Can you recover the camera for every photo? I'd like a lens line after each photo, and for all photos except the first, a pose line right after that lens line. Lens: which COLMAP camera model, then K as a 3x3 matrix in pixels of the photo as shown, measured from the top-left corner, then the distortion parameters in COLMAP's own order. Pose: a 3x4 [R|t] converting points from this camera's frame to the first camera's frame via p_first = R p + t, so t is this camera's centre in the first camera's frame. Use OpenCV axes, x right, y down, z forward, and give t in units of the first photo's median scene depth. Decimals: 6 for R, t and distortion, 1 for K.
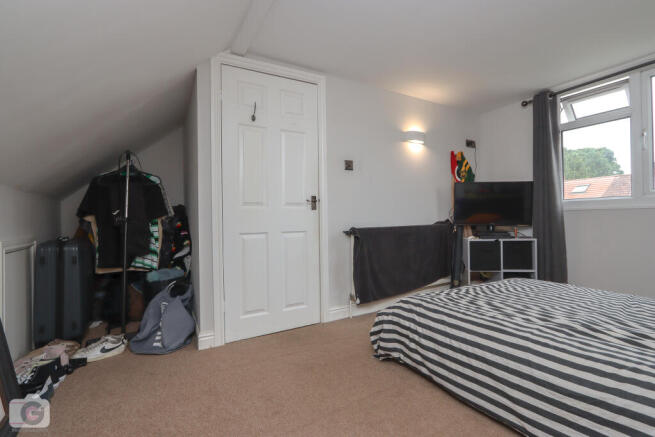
lens RADIAL K [[301.2, 0, 327.1], [0, 301.2, 219.5], [0, 0, 1]] dist [-0.019708, 0.002684]
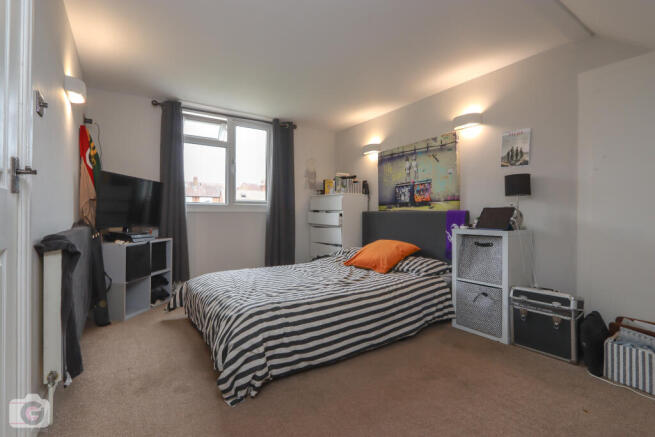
lens RADIAL K [[301.2, 0, 327.0], [0, 301.2, 212.1], [0, 0, 1]] dist [-0.019708, 0.002684]
pose [[-0.077392, 0.022540, 0.996746, -0.393098], [0.006702, 0.999734, -0.022087, 0.001117], [-0.996978, 0.004971, -0.077522, 0.540671]]
